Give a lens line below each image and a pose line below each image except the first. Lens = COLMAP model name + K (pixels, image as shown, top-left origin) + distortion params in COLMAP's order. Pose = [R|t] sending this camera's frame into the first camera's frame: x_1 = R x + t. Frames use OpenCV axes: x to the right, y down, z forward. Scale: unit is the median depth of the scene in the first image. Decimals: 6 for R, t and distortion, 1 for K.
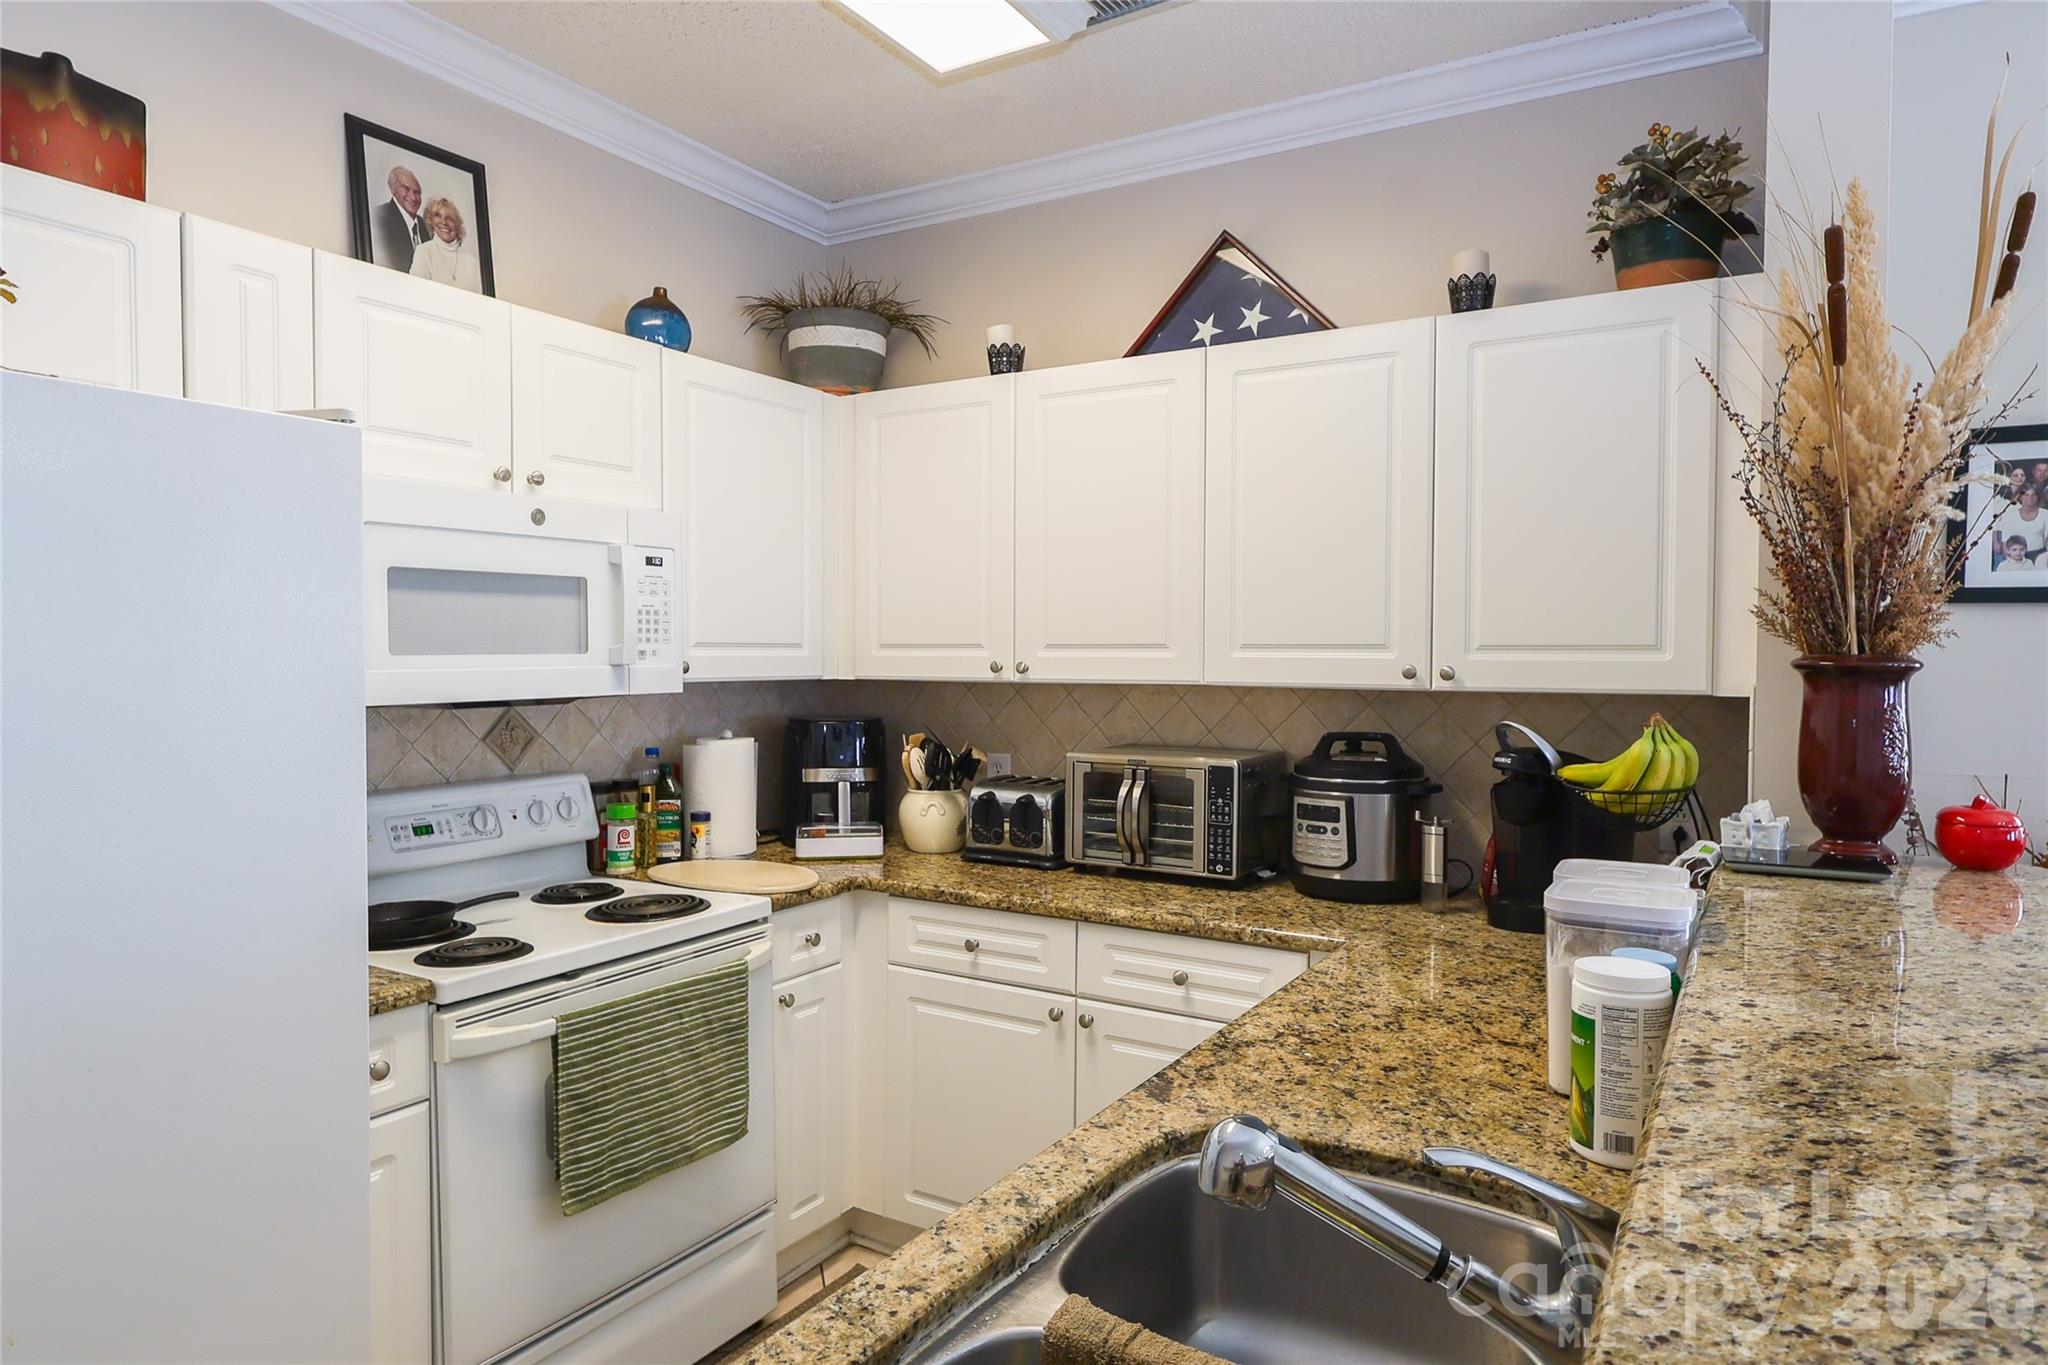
lens RADIAL K [[1215.3, 0, 1032.6], [0, 1215.3, 680.1], [0, 0, 1]] dist [-0.002815, 0.001082]
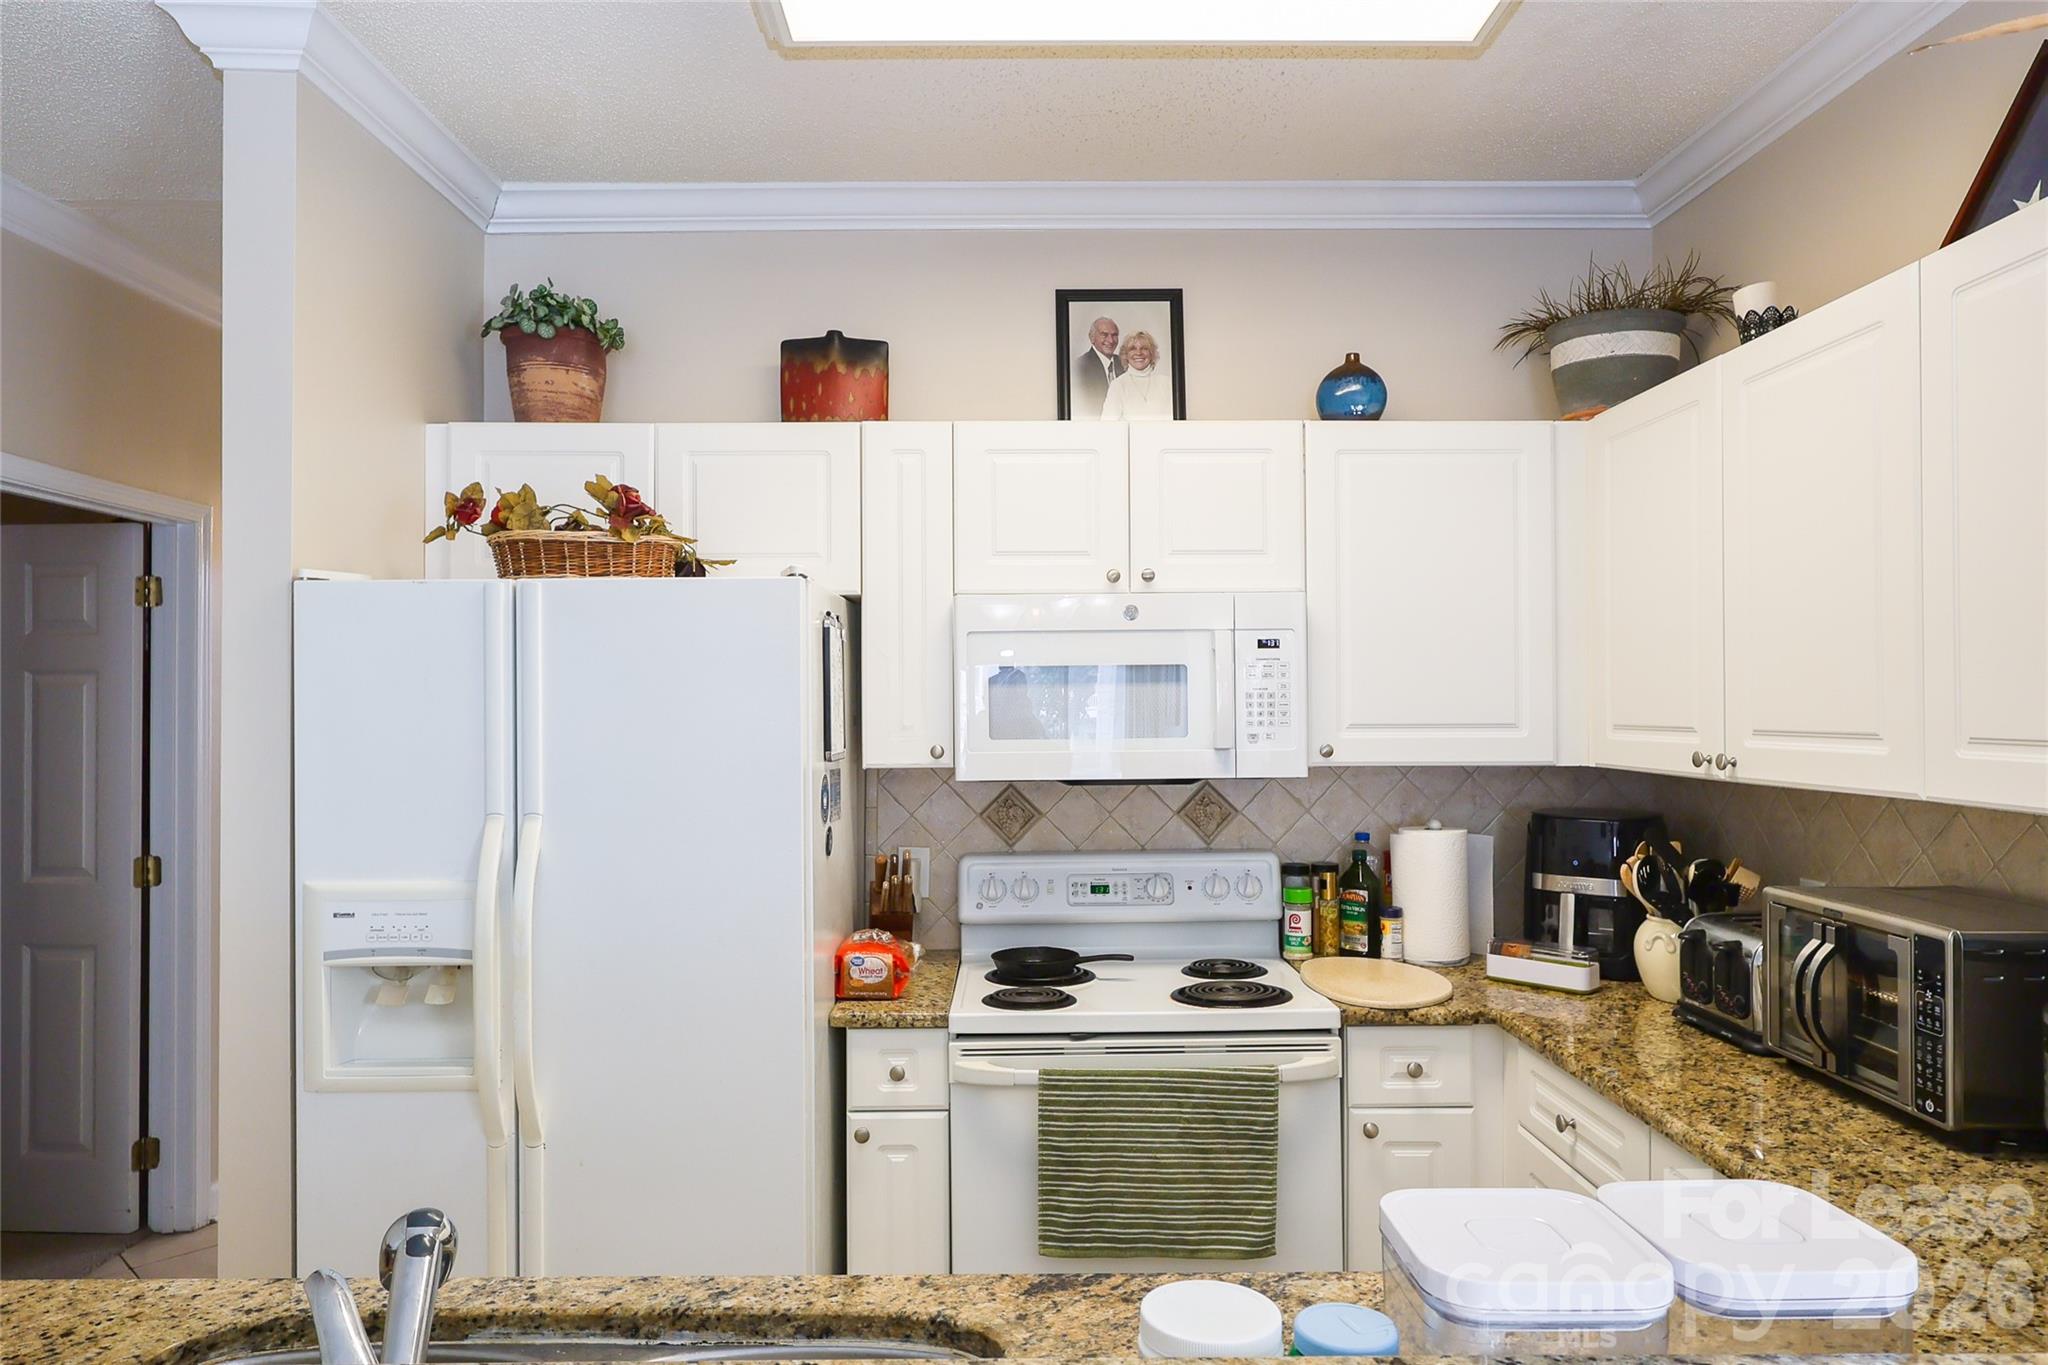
lens RADIAL K [[1312.6, 0, 1023.5], [0, 1312.6, 680.9], [0, 0, 1]] dist [0.000474, -0.003098]
pose [[0.526853, -0.019167, -0.849740, 0.479955], [-0.014928, 0.999383, -0.031798, -0.029961], [0.849826, 0.029438, 0.526241, 0.265488]]
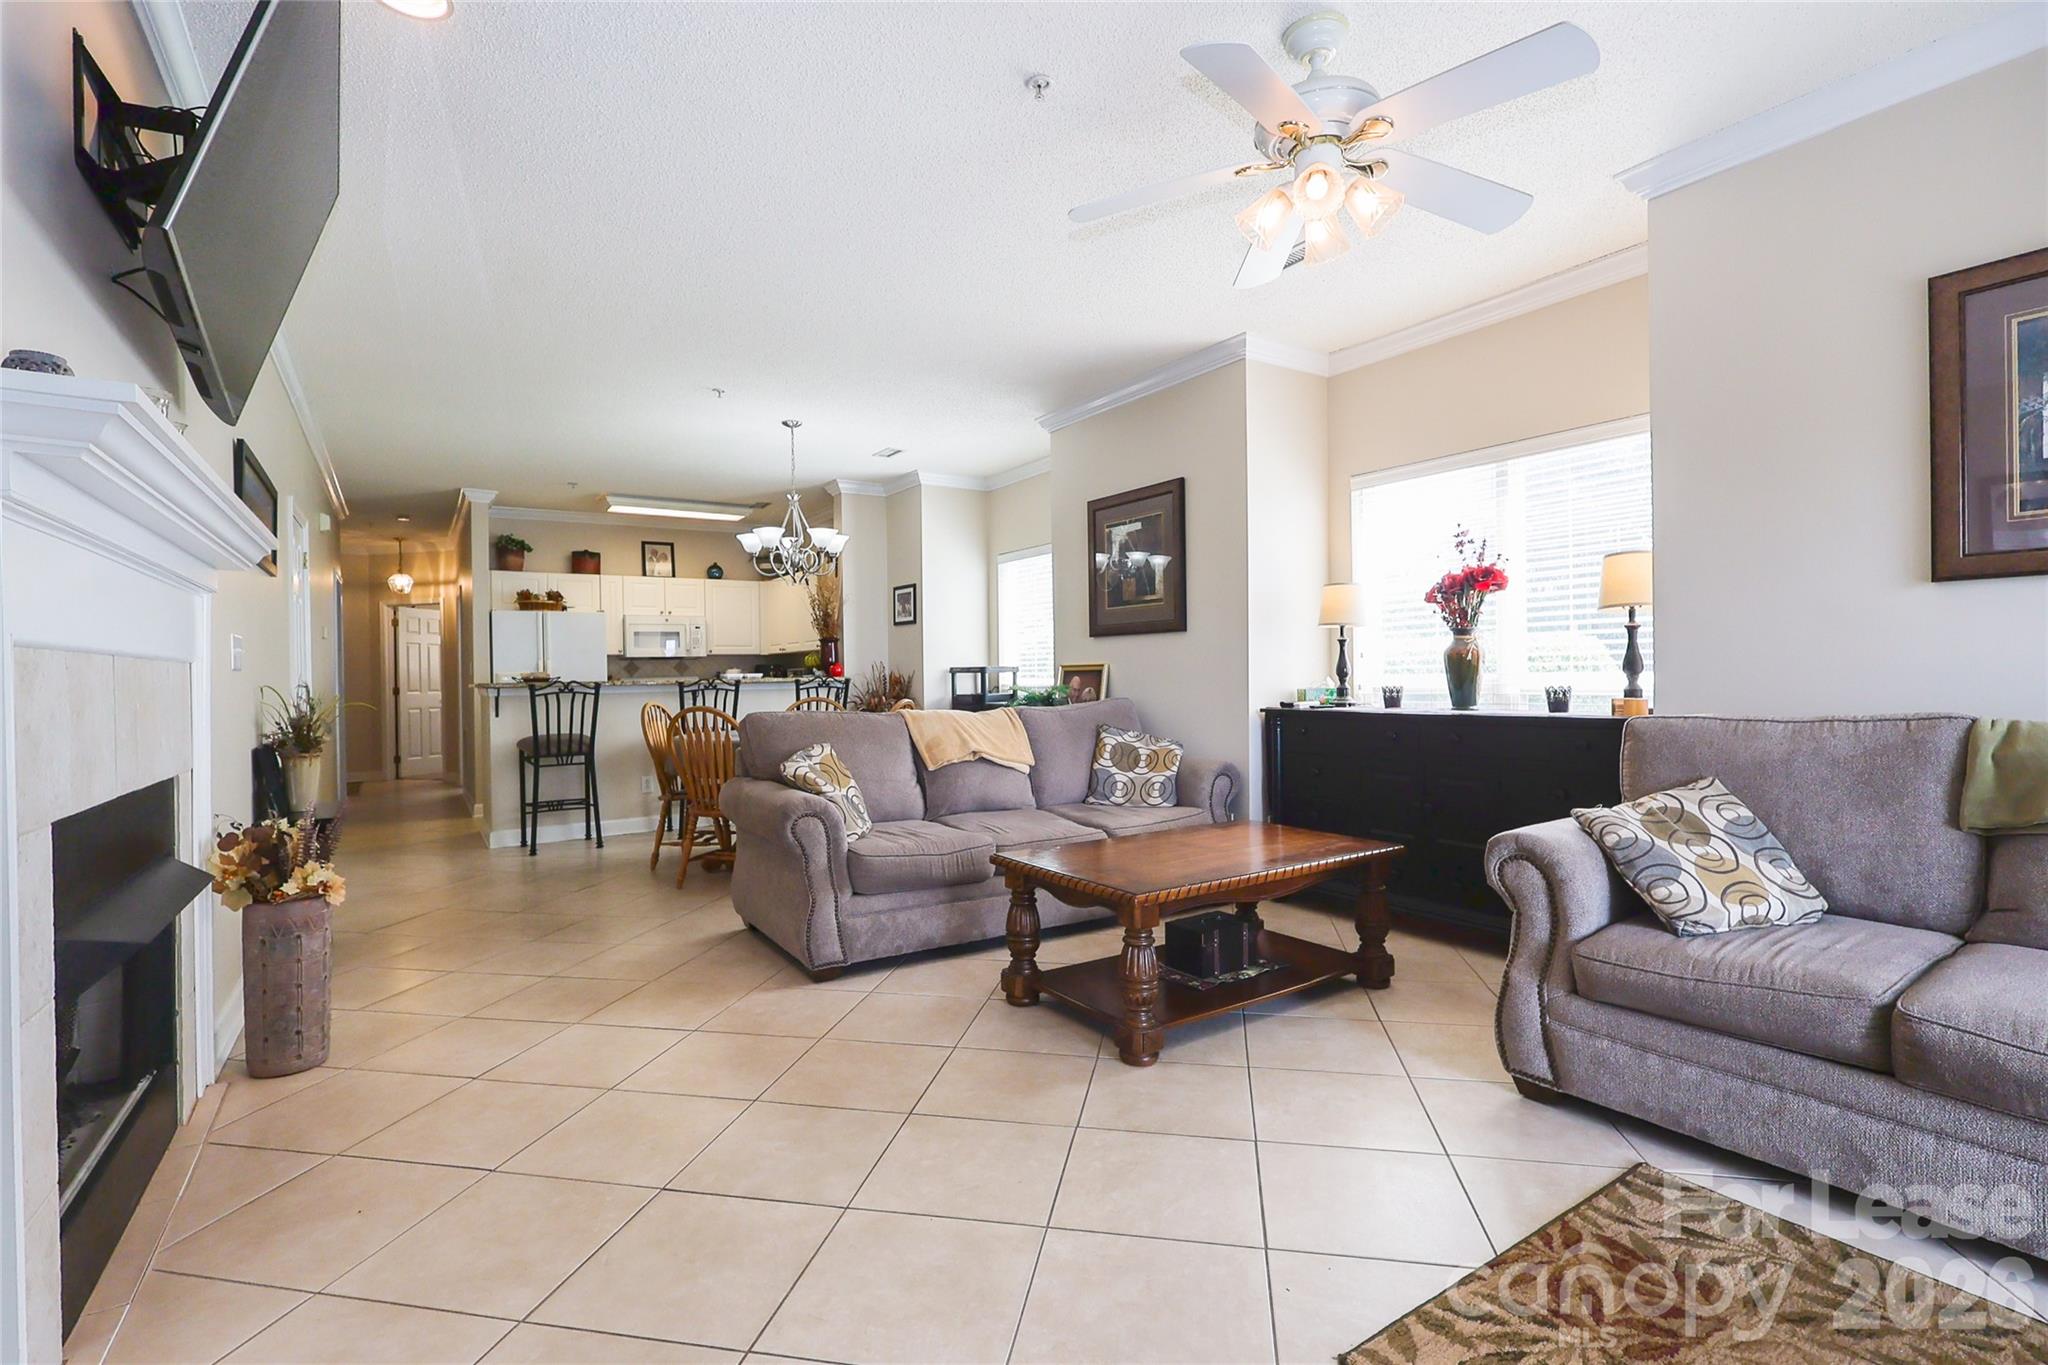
lens RADIAL K [[942.7, 0, 1029.5], [0, 942.7, 677.2], [0, 0, 1]] dist [-0.001525, 0.001416]
pose [[0.902512, -0.019079, -0.430242, 2.318185], [0.009327, 0.999650, -0.024763, 0.186023], [0.430564, 0.018336, 0.902374, -1.651003]]
